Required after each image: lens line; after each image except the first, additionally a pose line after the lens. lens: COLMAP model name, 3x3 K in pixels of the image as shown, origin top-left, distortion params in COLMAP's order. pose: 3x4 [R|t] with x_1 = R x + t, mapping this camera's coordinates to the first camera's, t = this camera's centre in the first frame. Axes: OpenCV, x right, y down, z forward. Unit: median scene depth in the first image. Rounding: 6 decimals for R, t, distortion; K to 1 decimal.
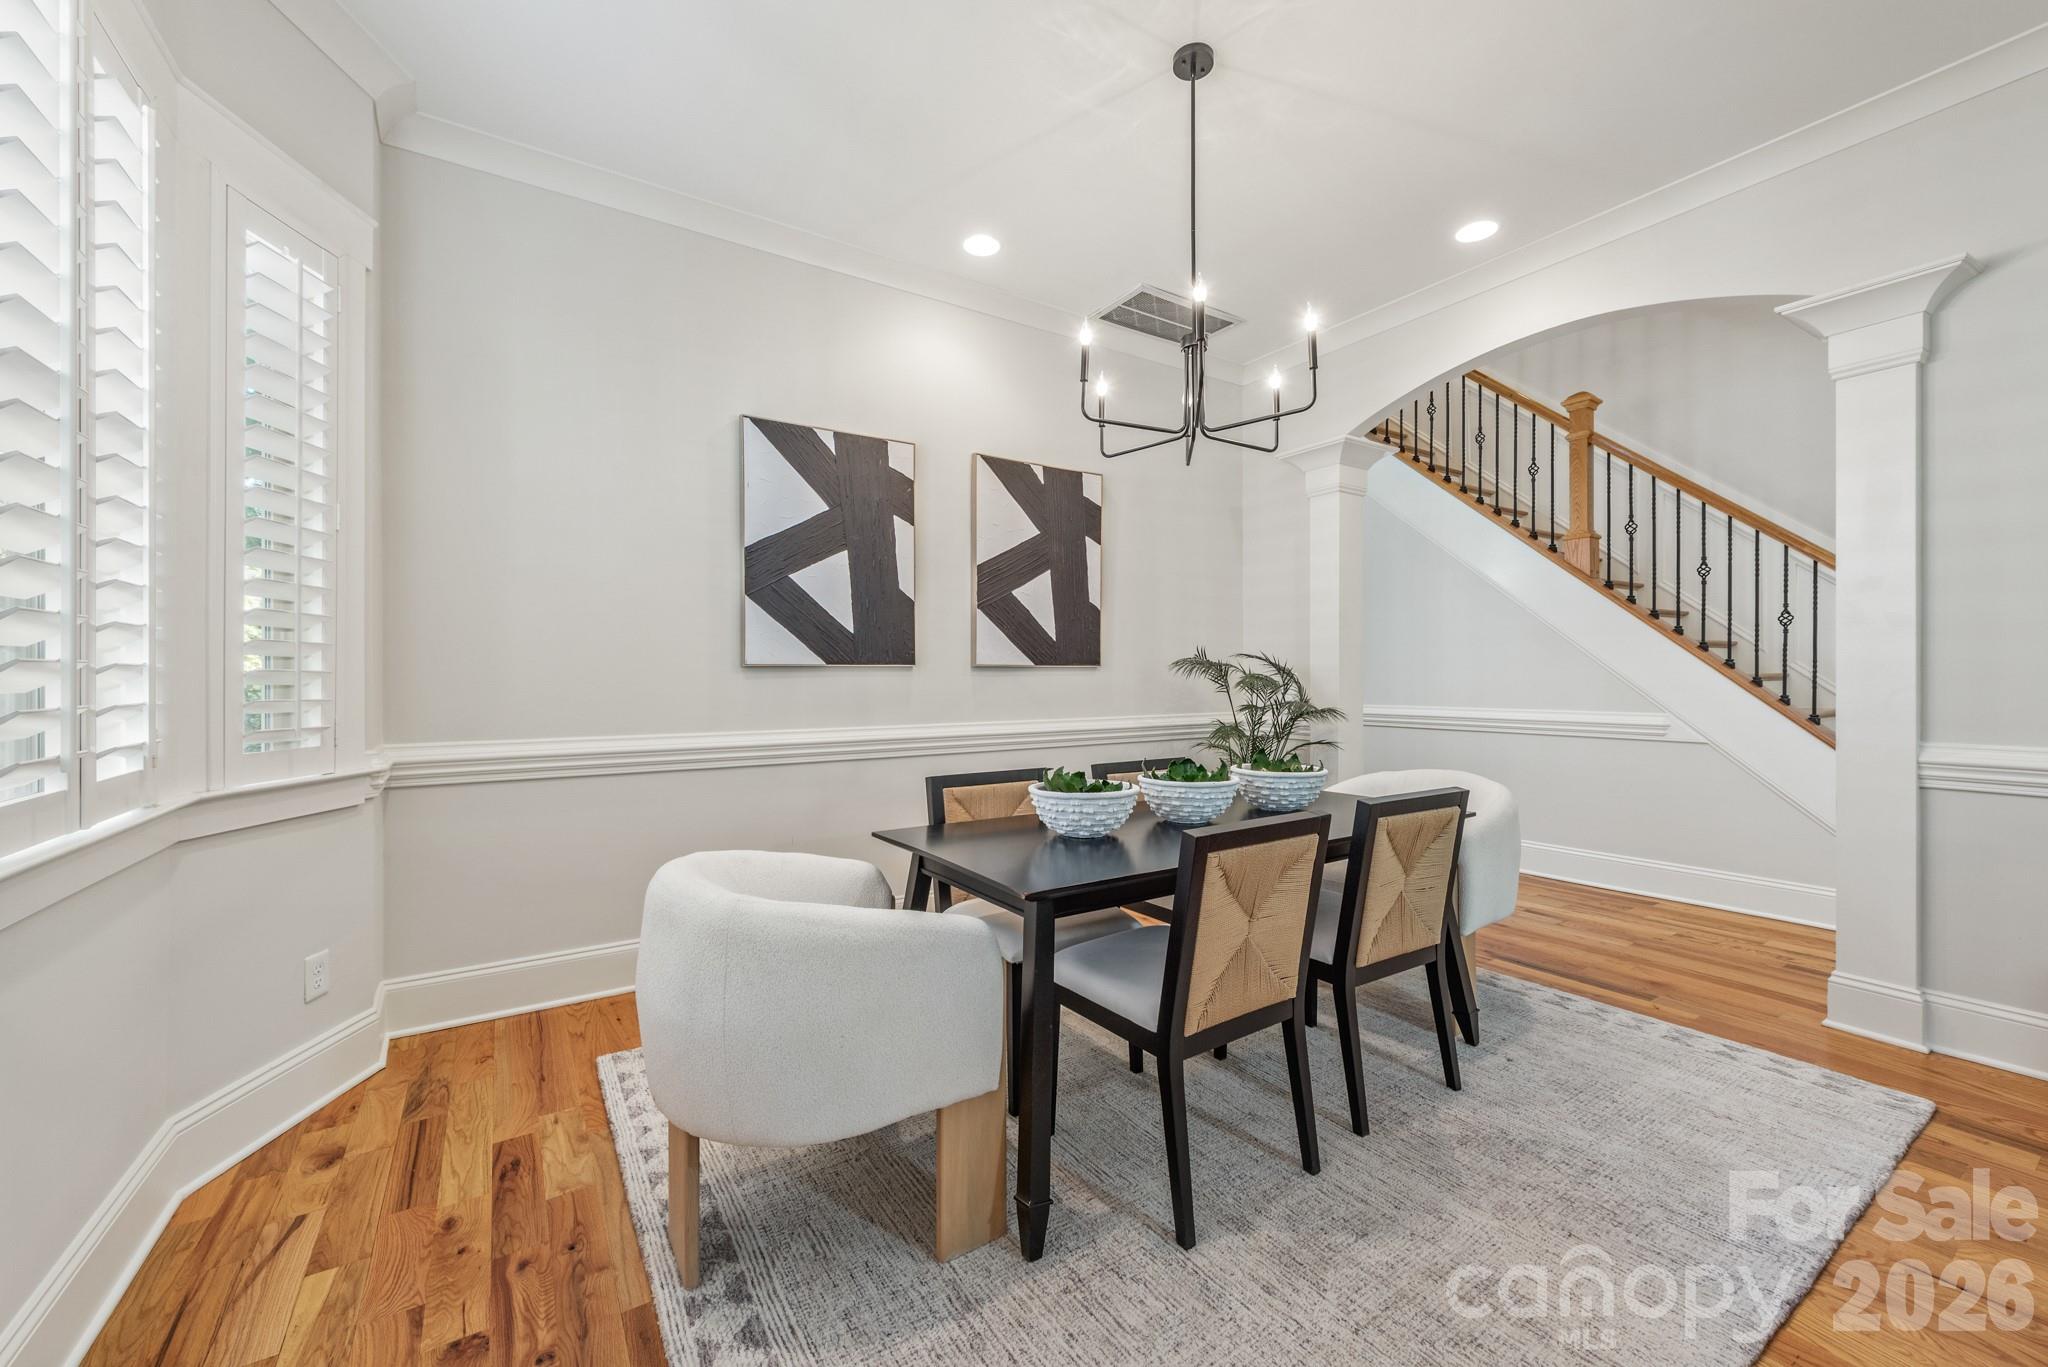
lens RADIAL K [[801.5, 0, 1013.2], [0, 801.5, 681.8], [0, 0, 1]] dist [0.006724, -0.002220]
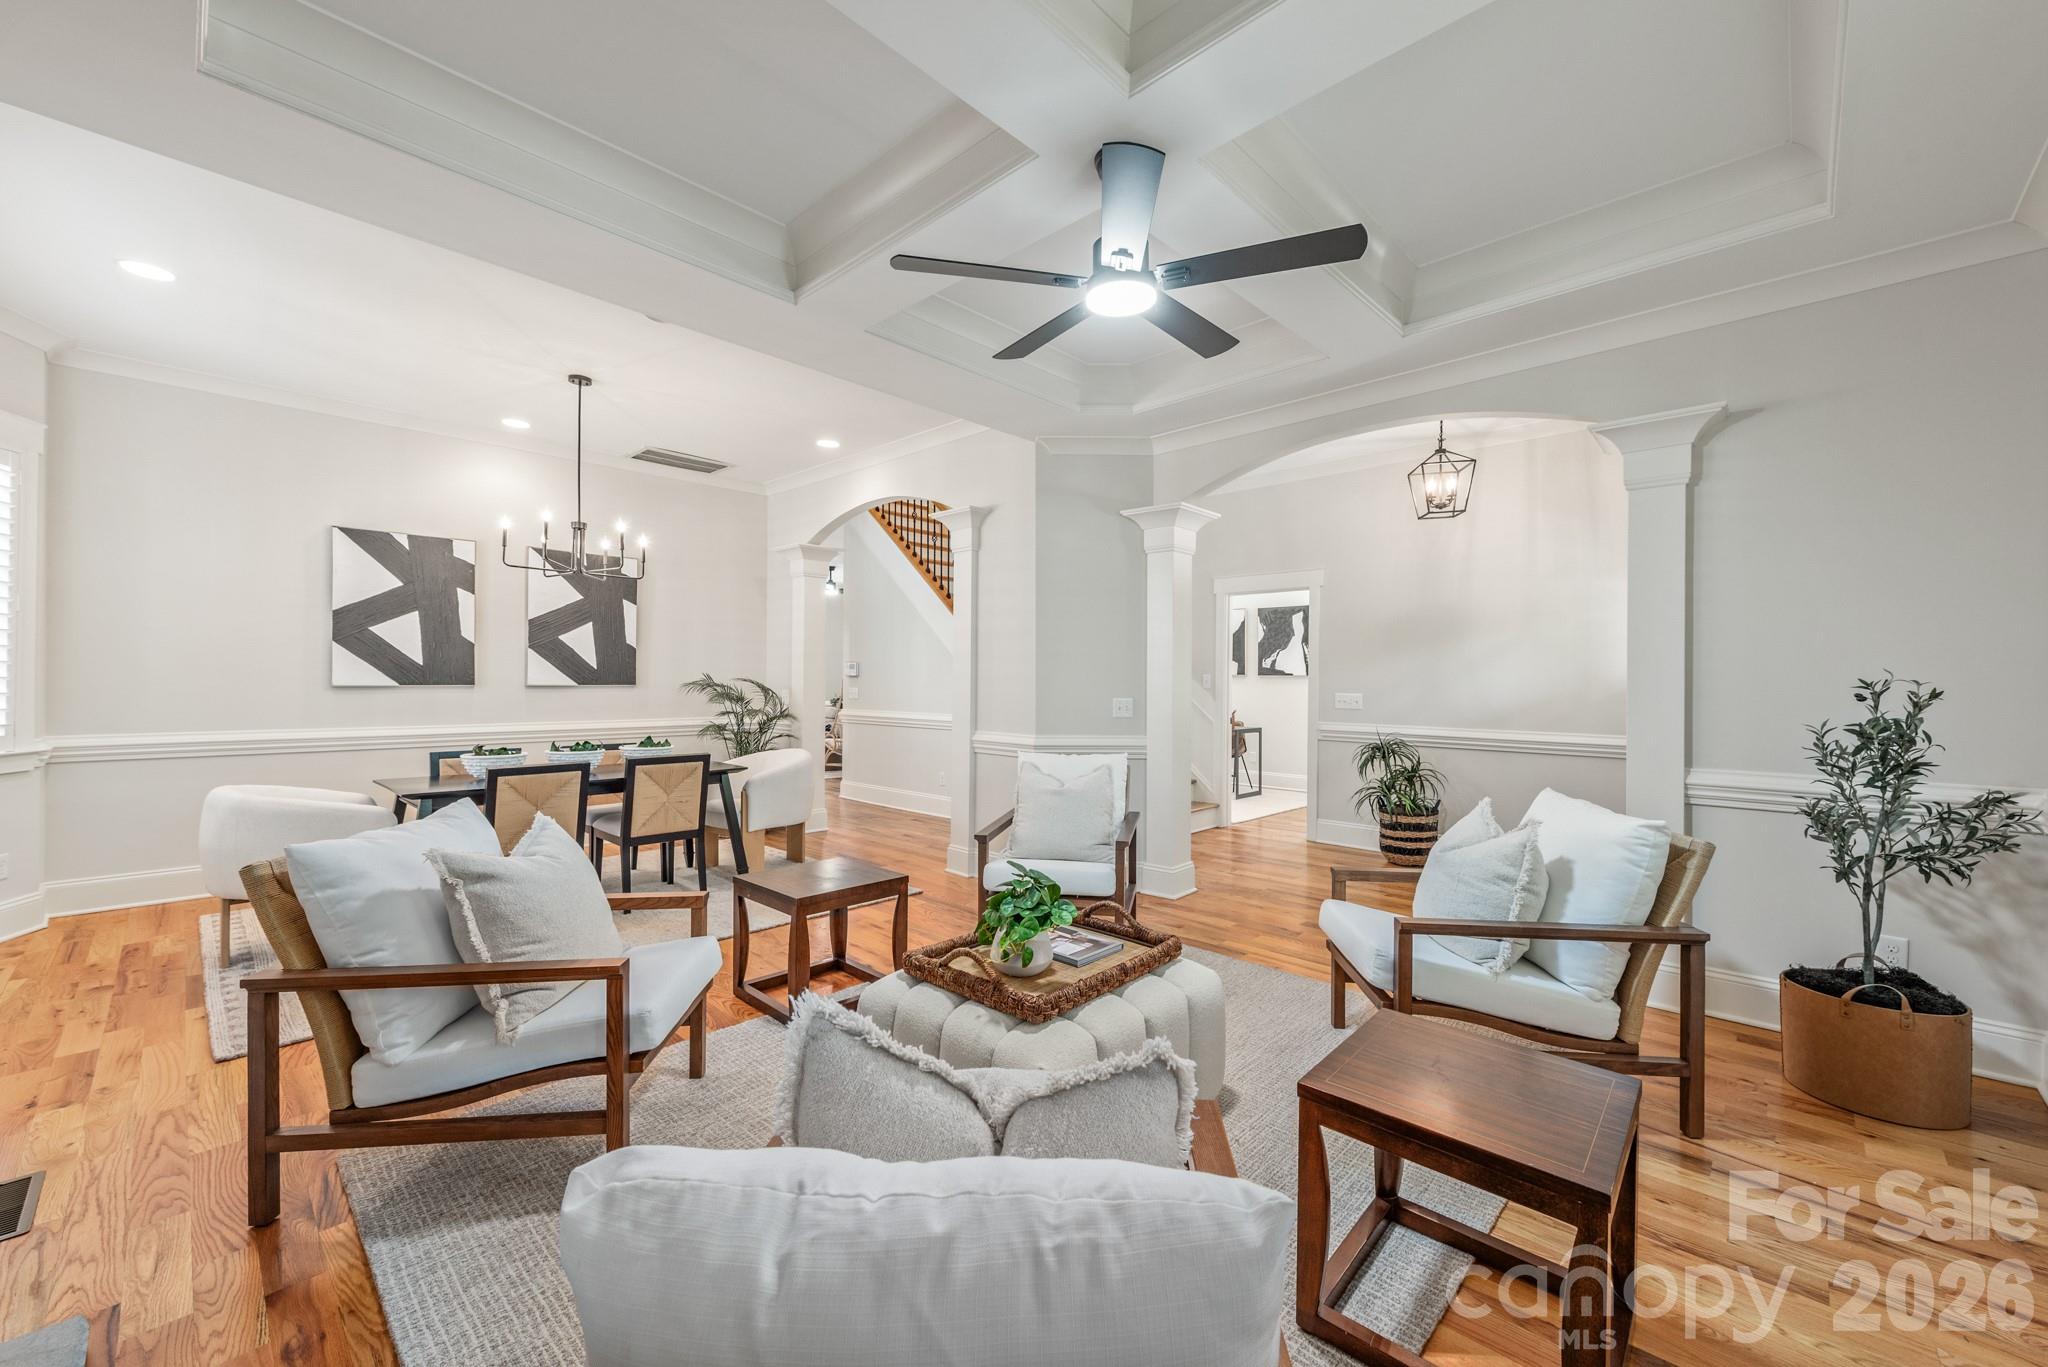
lens RADIAL K [[801.5, 0, 1018.2], [0, 801.5, 685.5], [0, 0, 1]] dist [0.006724, -0.002220]
pose [[0.971758, 0.009871, 0.235775, 0.560496], [-0.010179, 0.999948, 0.000087, -0.033395], [-0.235762, -0.002485, 0.971808, -0.790053]]
